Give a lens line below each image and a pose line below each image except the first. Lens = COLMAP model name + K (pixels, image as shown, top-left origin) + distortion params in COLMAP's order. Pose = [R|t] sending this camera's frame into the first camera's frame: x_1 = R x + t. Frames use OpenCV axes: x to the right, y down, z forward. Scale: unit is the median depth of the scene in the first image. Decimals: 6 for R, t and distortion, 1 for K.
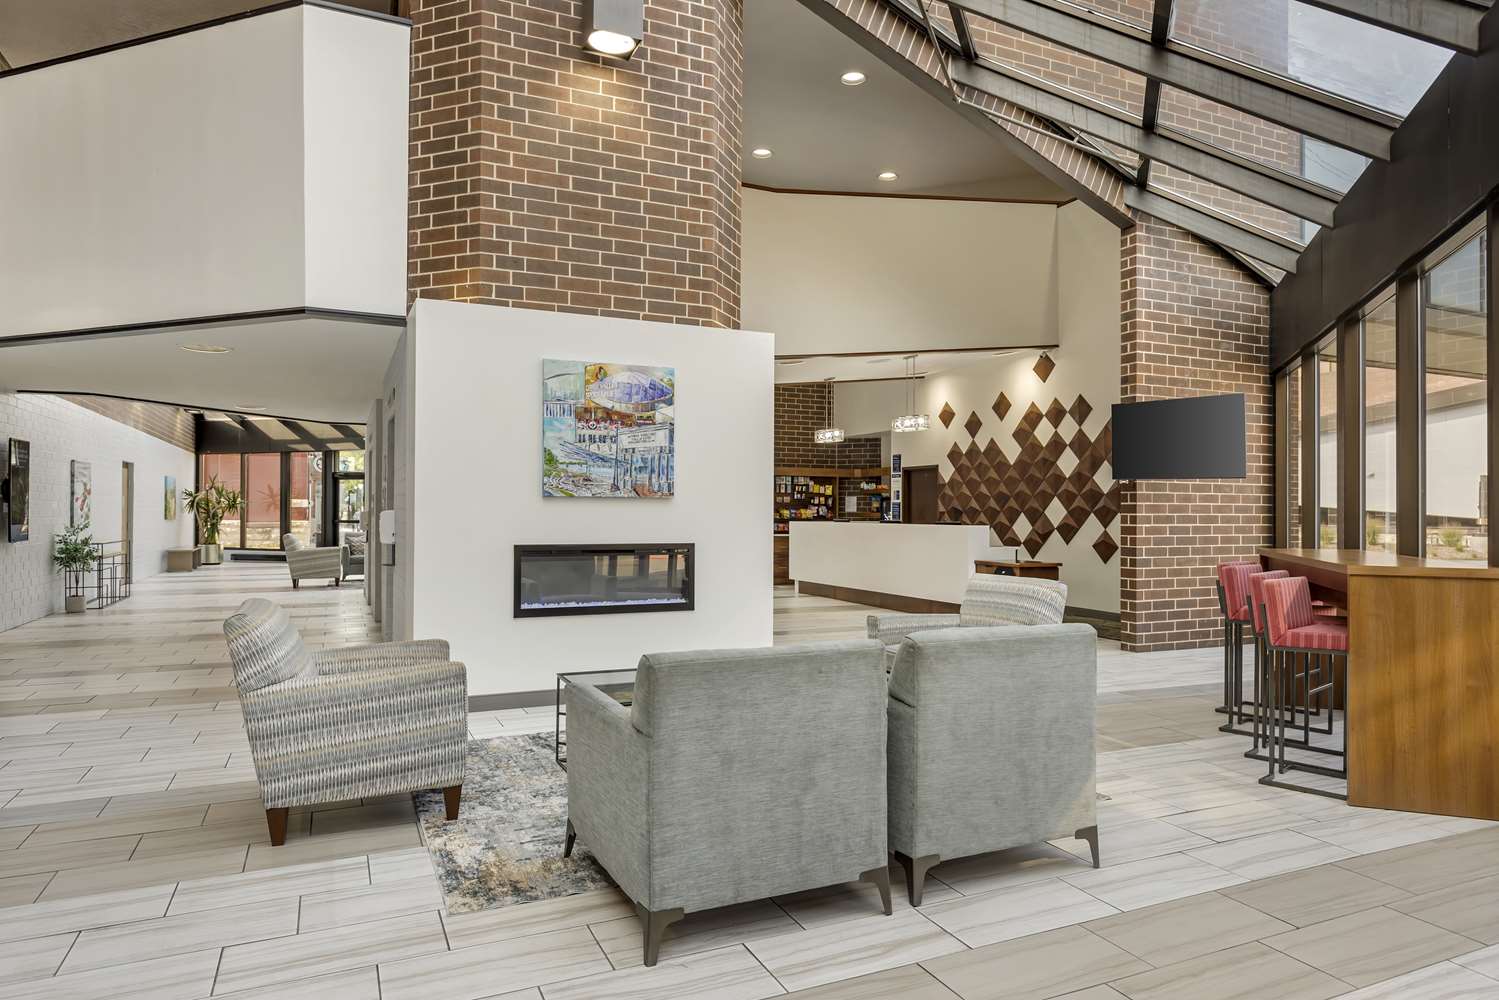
lens RADIAL K [[913.9, 0, 750.8], [0, 913.9, 503.6], [0, 0, 1]] dist [0.005892, -0.000834]
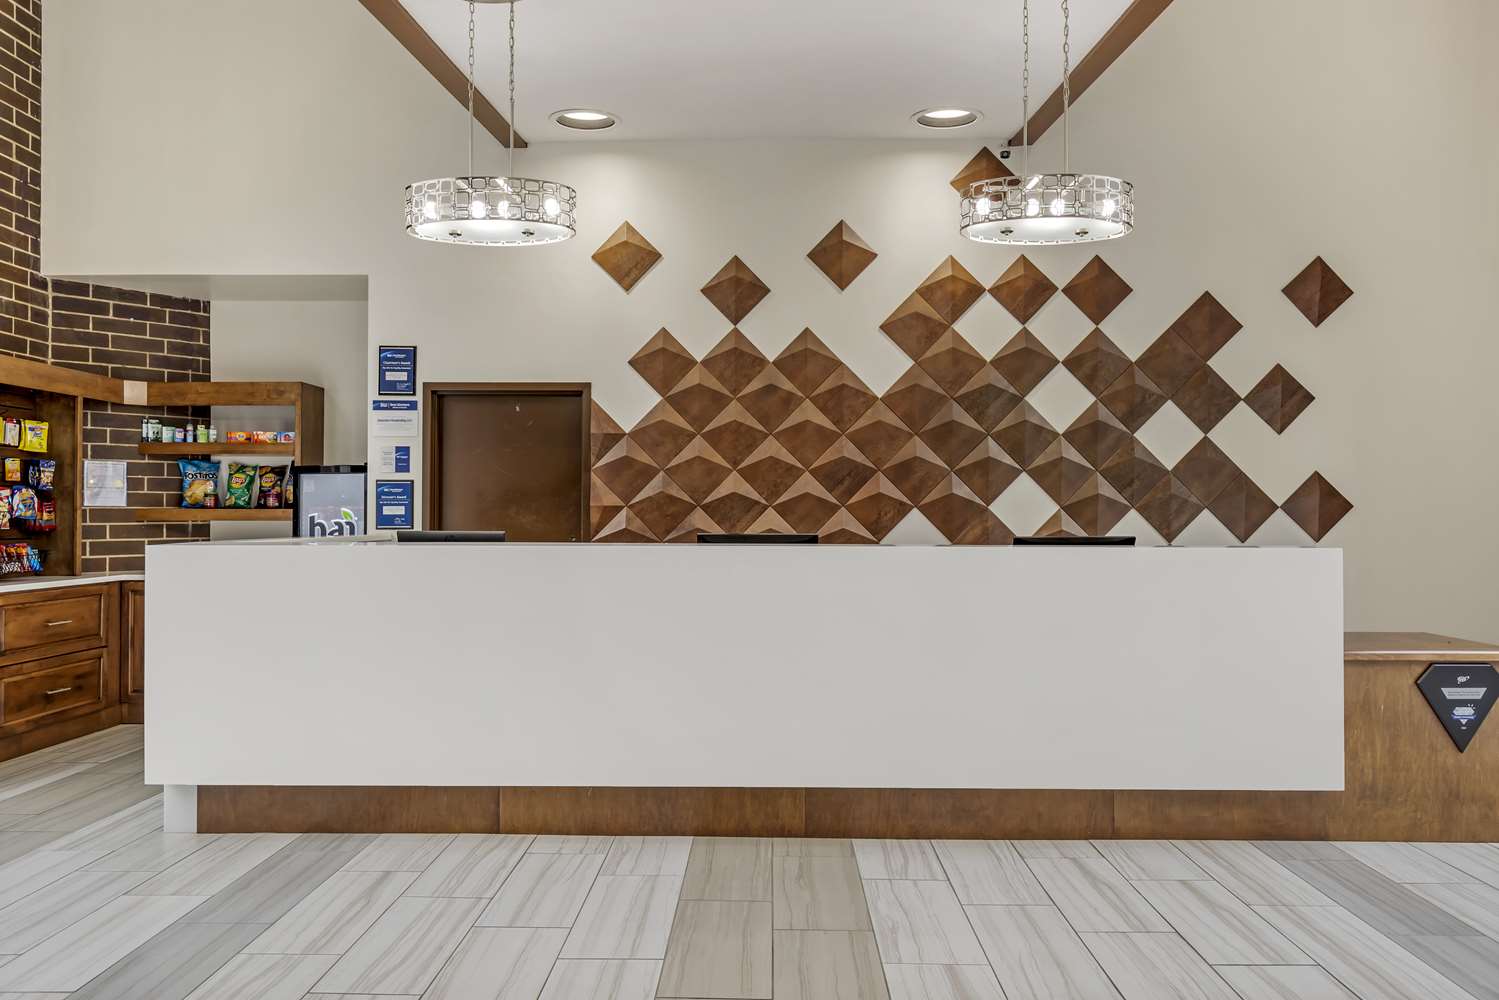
lens RADIAL K [[913.9, 0, 750.5], [0, 913.9, 503.3], [0, 0, 1]] dist [0.005892, -0.000834]
pose [[0.426531, 0.001448, 0.904472, -0.115912], [-0.009005, 0.999956, 0.002646, 0.006165], [-0.904428, -0.009273, 0.426525, 0.811034]]
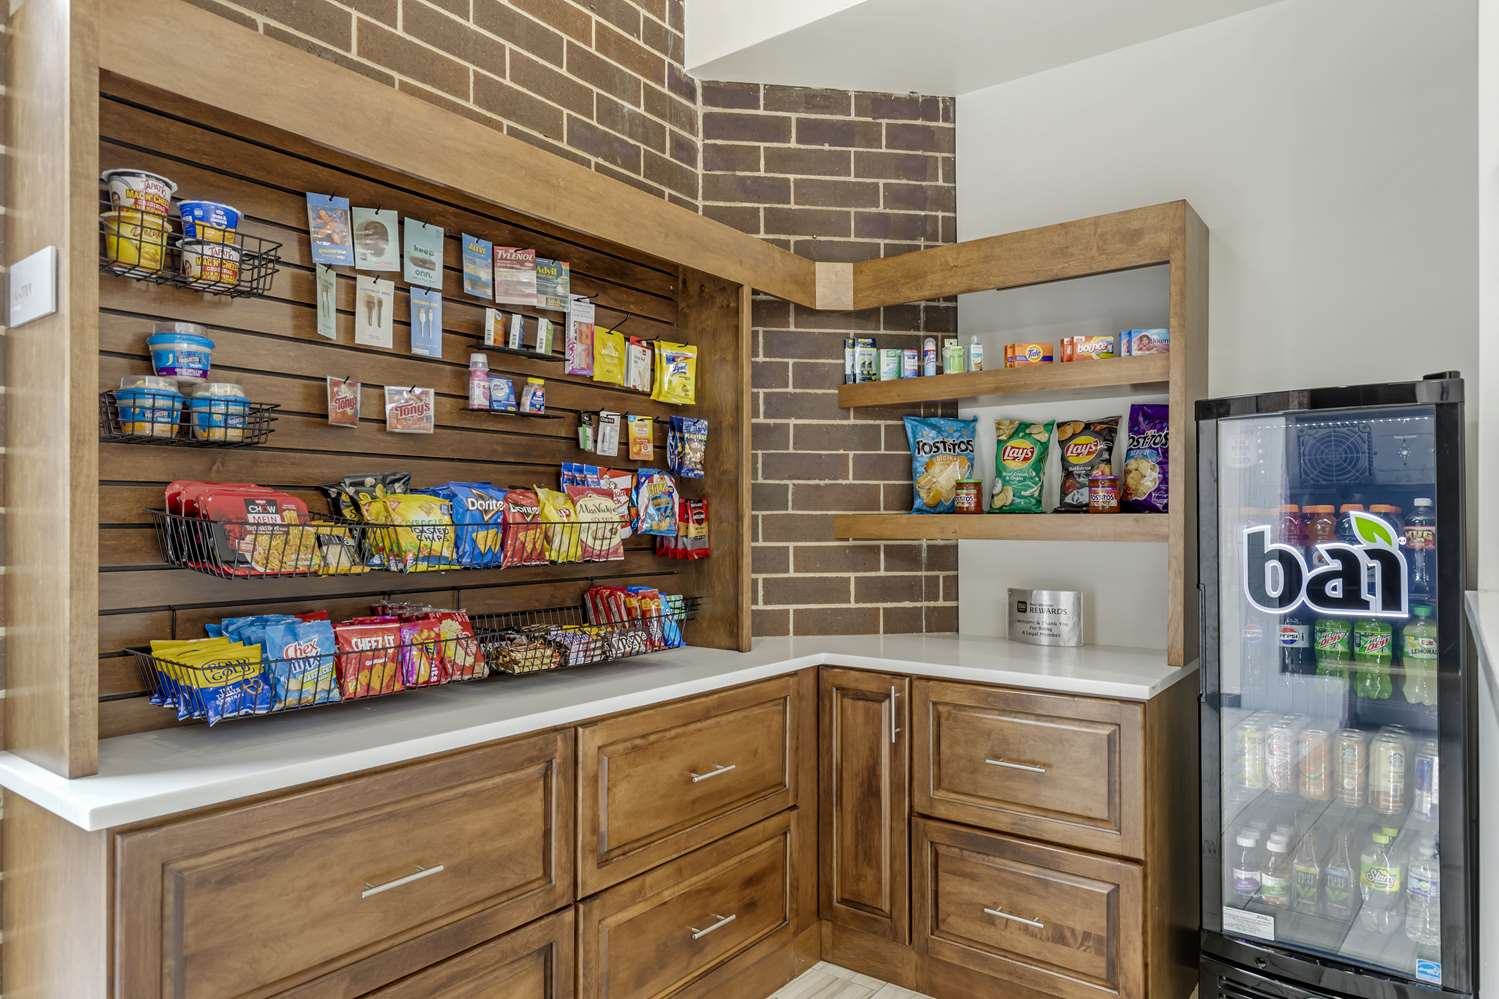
lens RADIAL K [[913.9, 0, 751.0], [0, 913.9, 505.7], [0, 0, 1]] dist [0.005892, -0.000834]
pose [[0.876284, -0.002881, 0.481787, 0.025662], [0.002441, 0.999996, 0.001540, 0.009889], [-0.481789, -0.000173, 0.876287, 1.071543]]
